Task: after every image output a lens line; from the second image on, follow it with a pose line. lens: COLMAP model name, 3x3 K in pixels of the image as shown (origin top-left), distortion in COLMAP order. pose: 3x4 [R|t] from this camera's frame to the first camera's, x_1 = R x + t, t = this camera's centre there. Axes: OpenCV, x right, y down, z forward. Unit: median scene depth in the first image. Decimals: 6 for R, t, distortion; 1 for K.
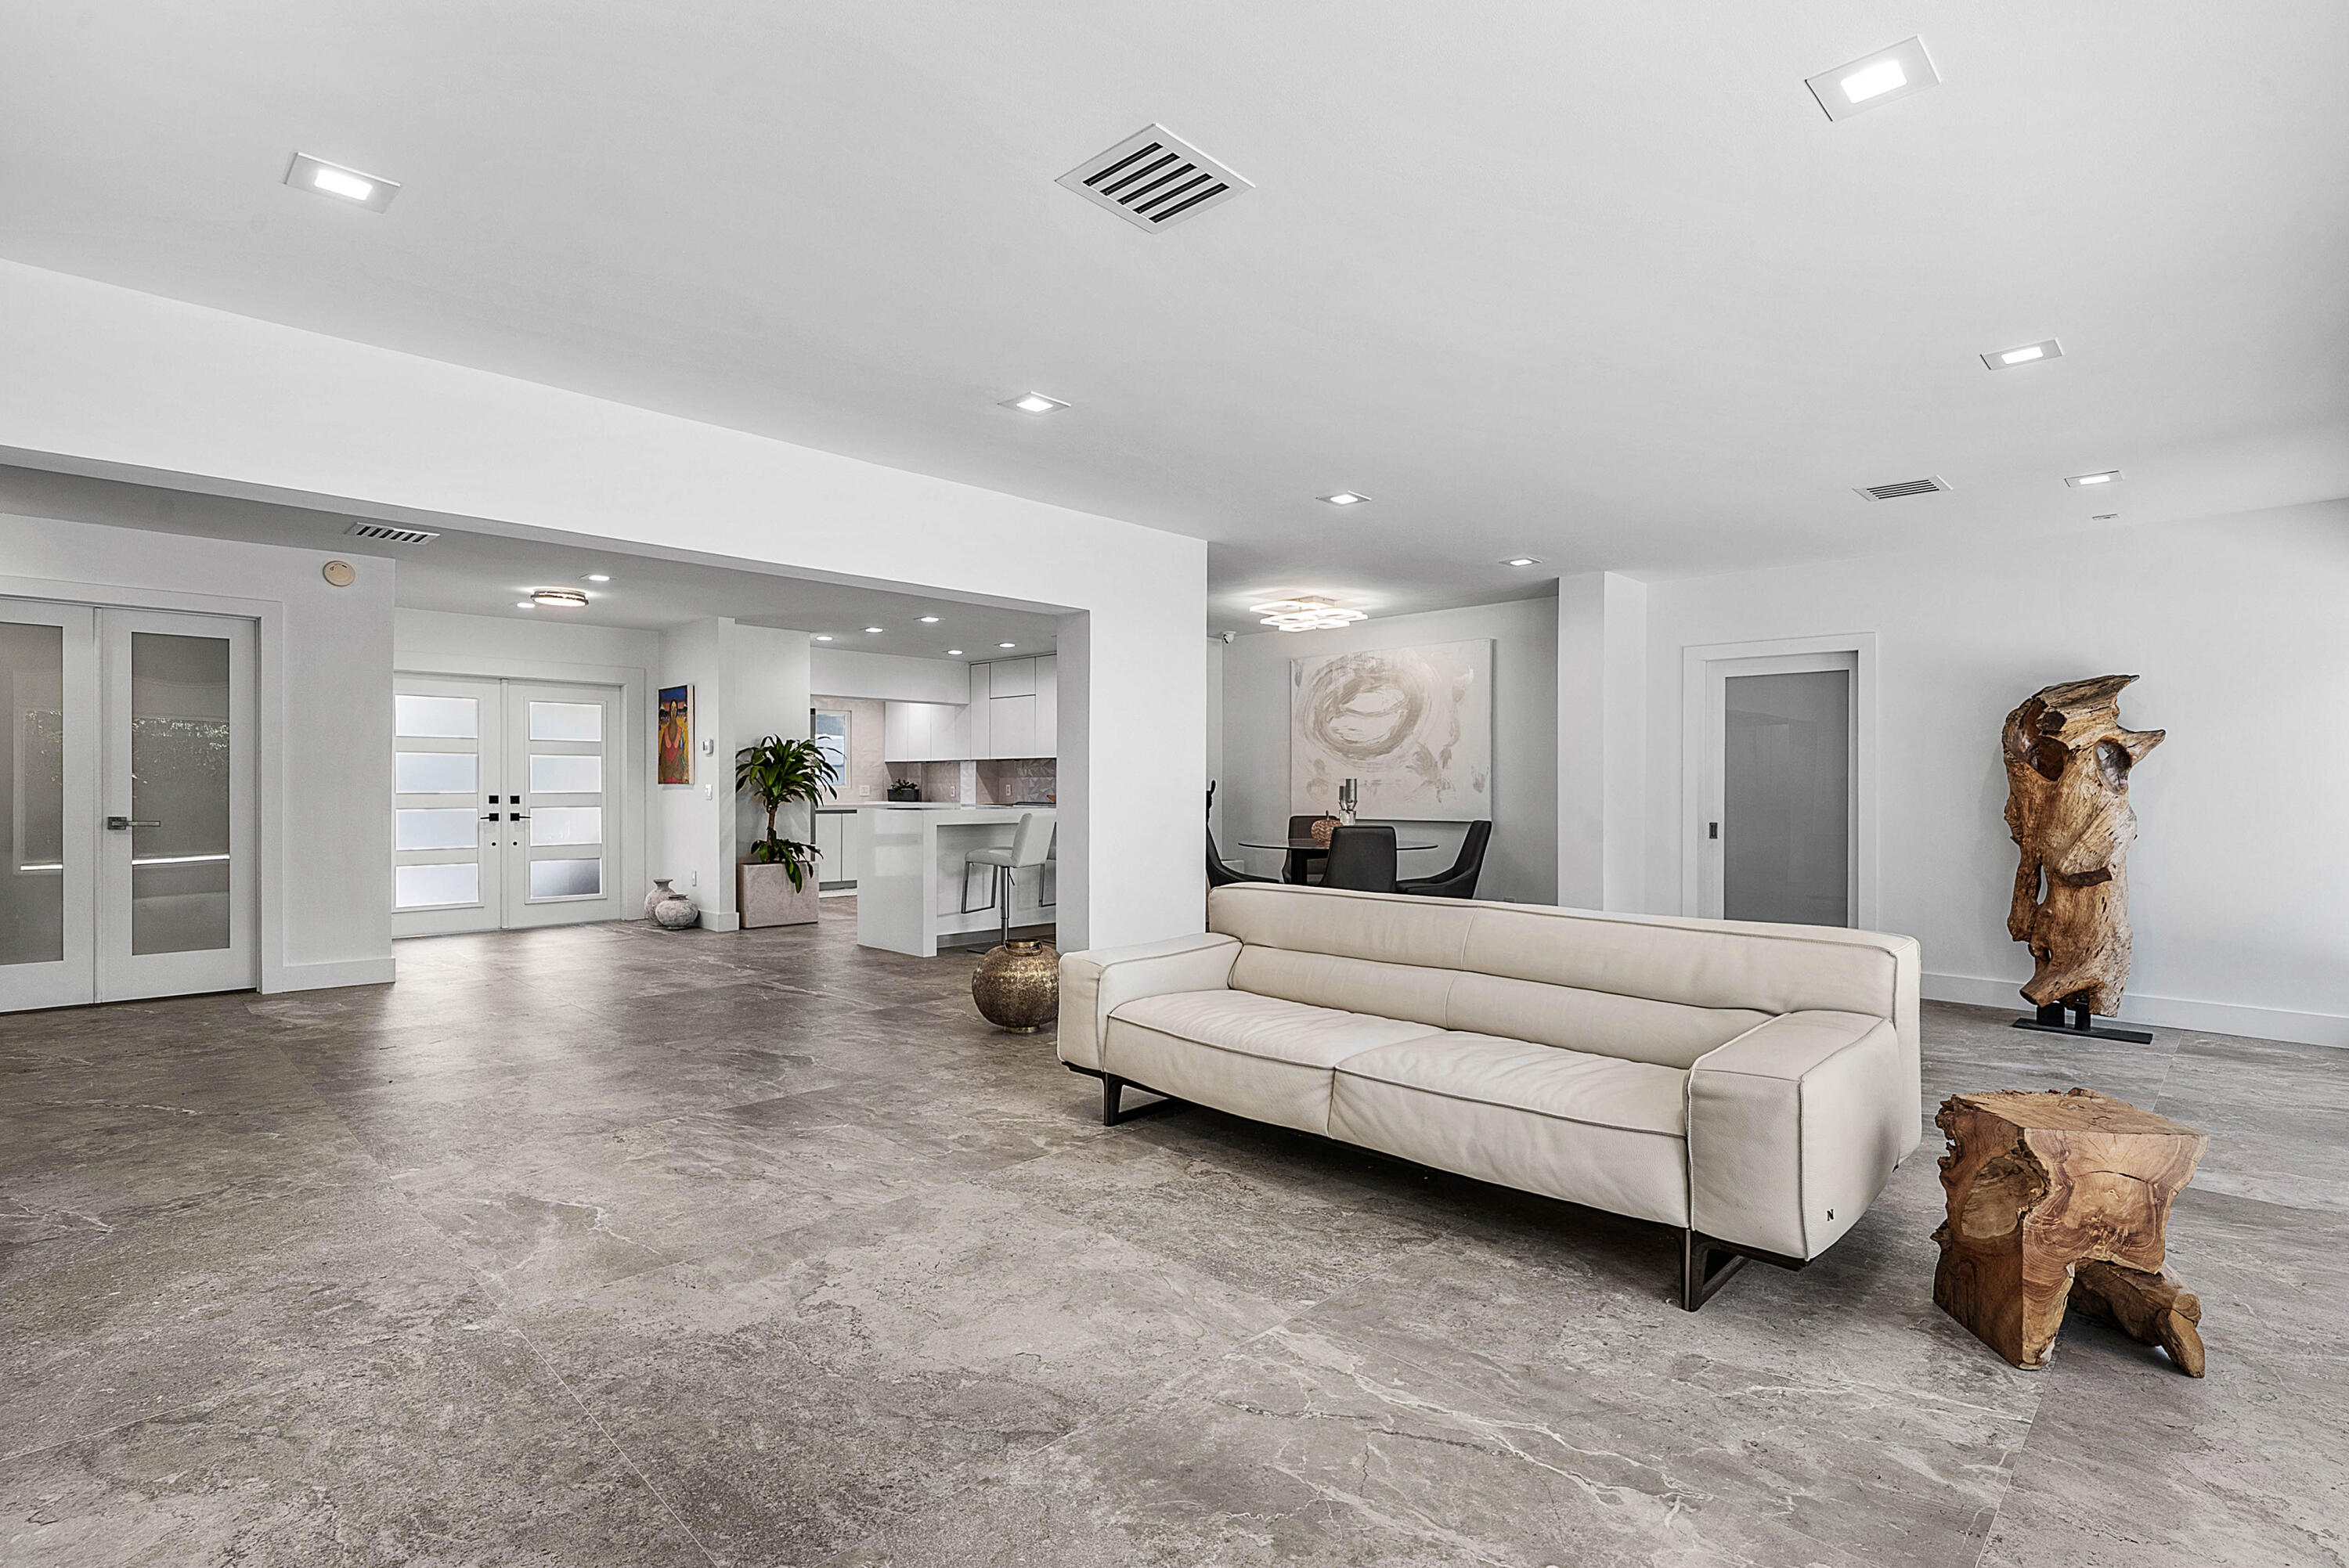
lens RADIAL K [[1092.2, 0, 1181.0], [0, 1092.2, 790.6], [0, 0, 1]] dist [0.006726, -0.001031]
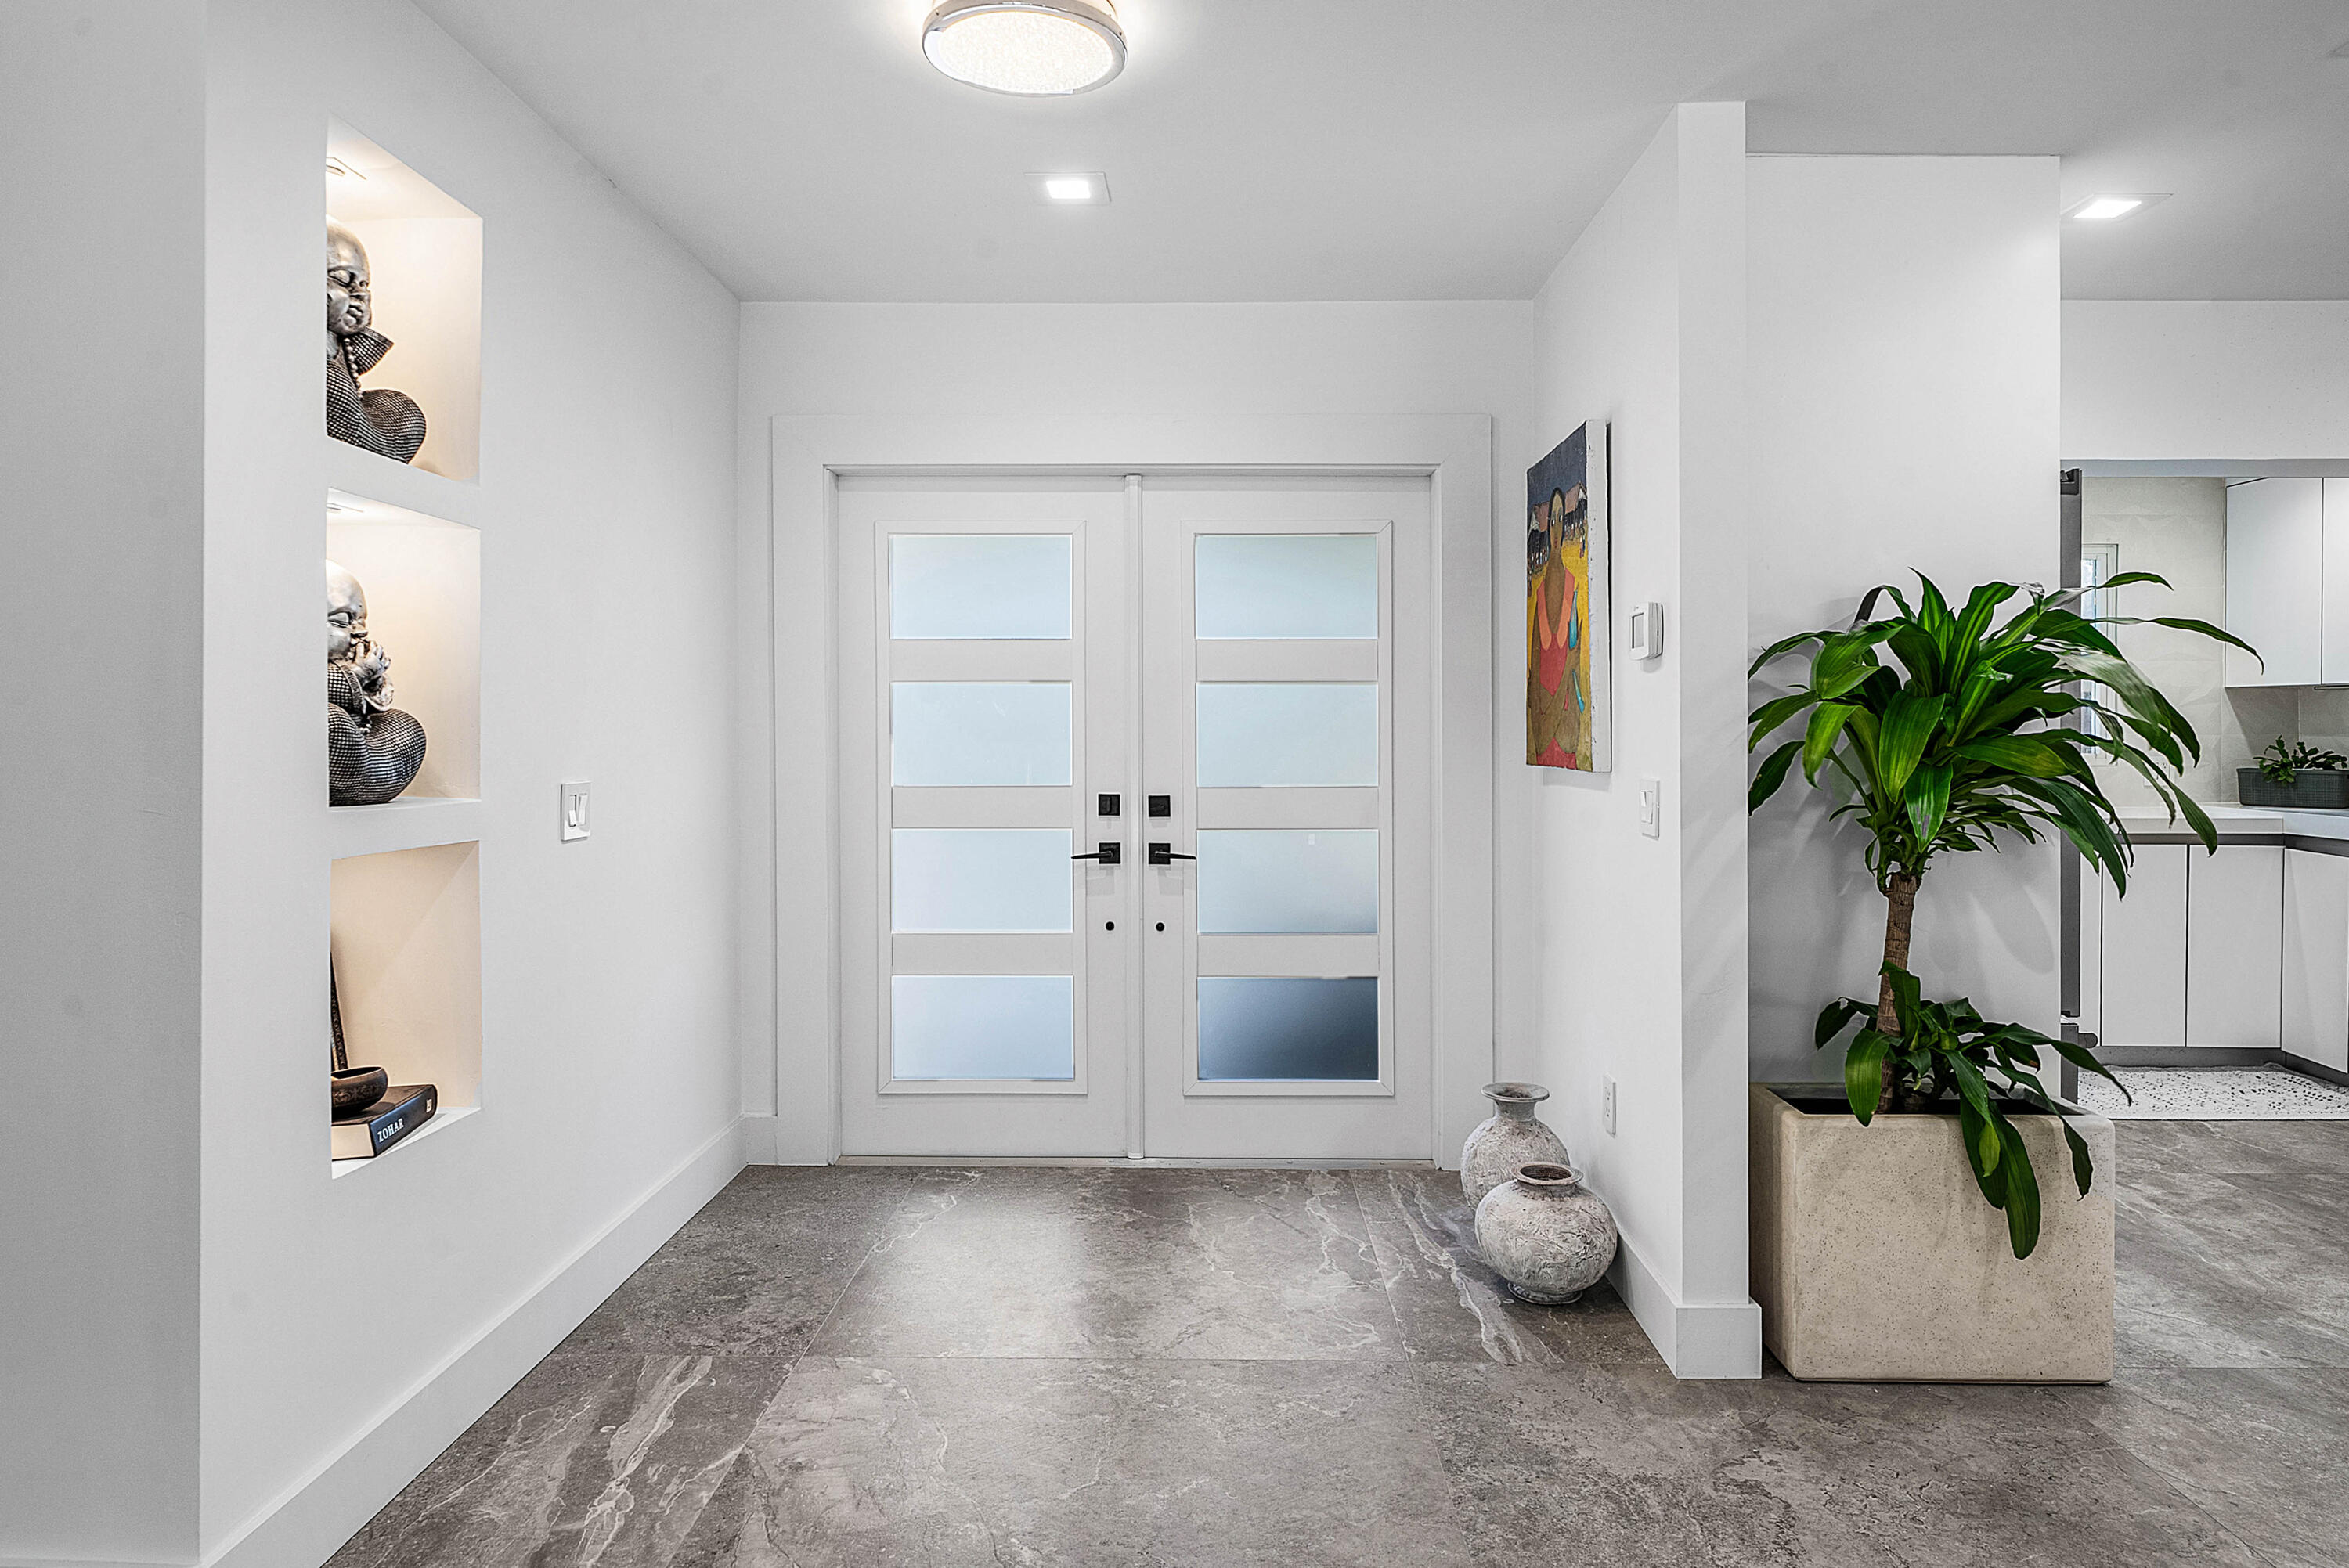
lens RADIAL K [[1325.7, 0, 1238.5], [0, 1325.7, 733.6], [0, 0, 1]] dist [-0.002572, 0.001253]
pose [[0.698164, 0.001061, -0.715937, -0.269552], [-0.002546, 0.999996, -0.001001, -0.015551], [0.715934, 0.002521, 0.698164, 0.697512]]
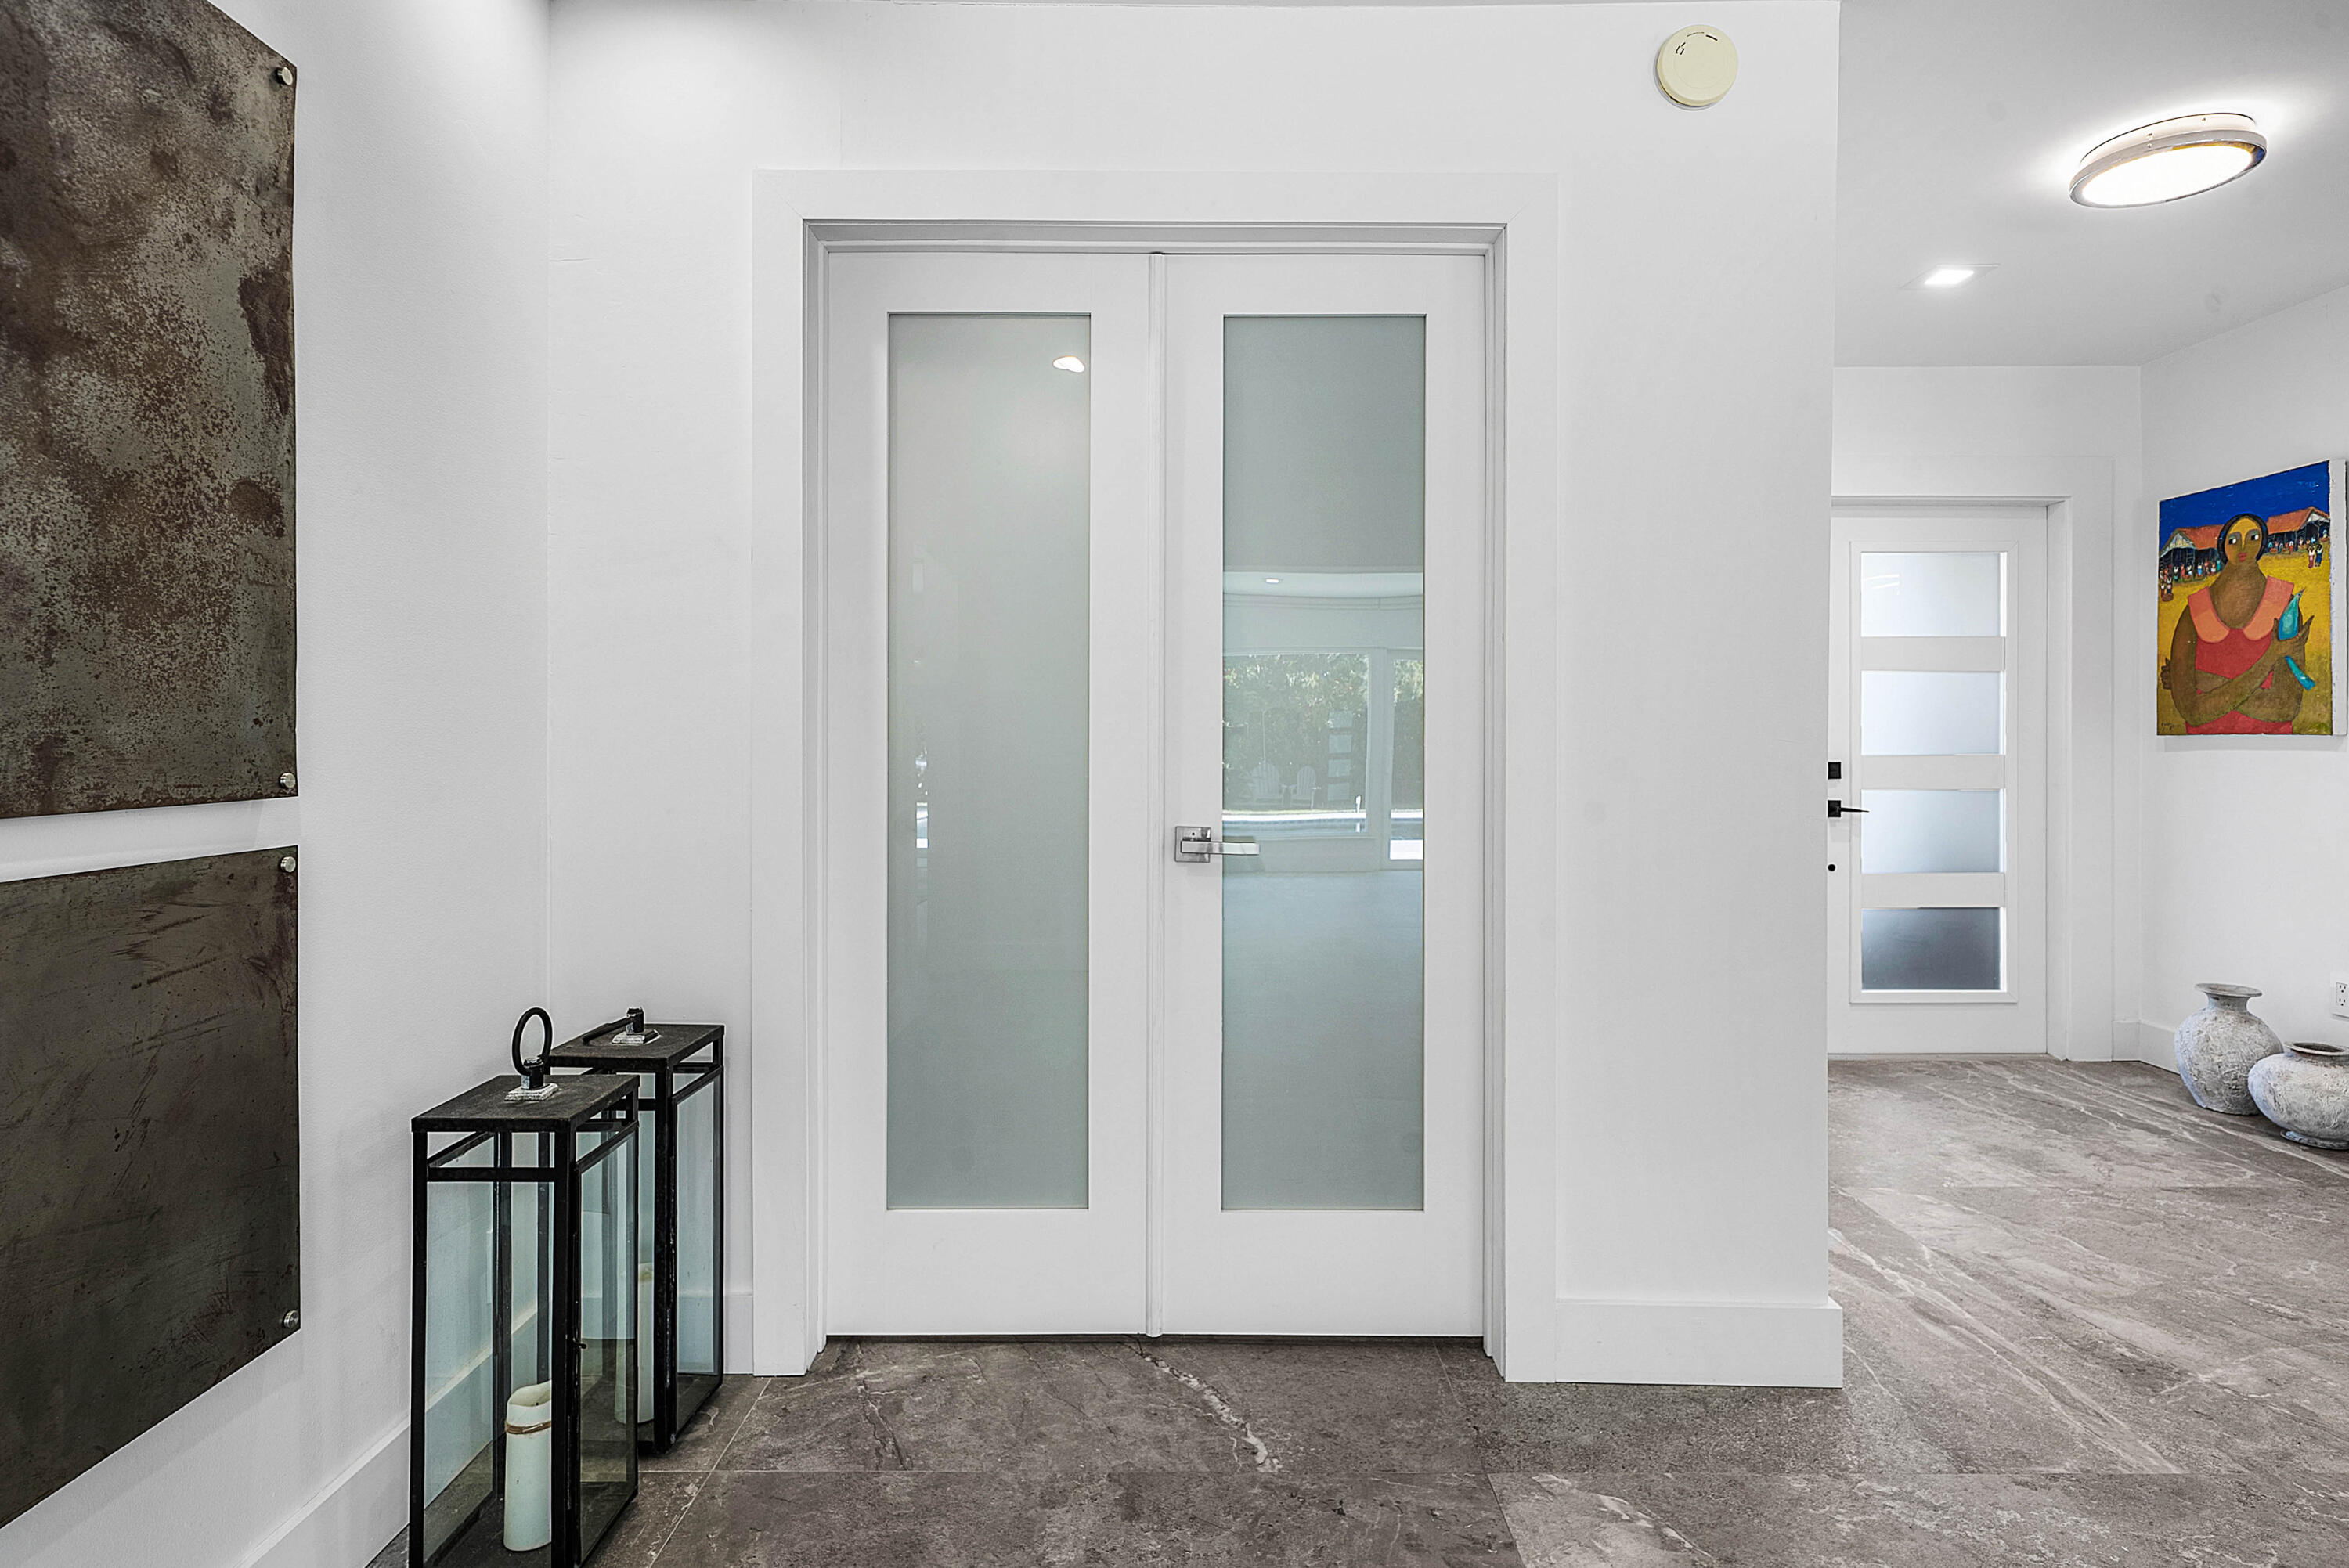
lens RADIAL K [[1126.1, 0, 1191.6], [0, 1126.1, 739.9], [0, 0, 1]] dist [0.002727, -0.001571]
pose [[0.701792, -0.003690, -0.712372, -0.450399], [0.000347, 0.999988, -0.004839, -0.002833], [0.712382, 0.003149, 0.701785, 0.472875]]
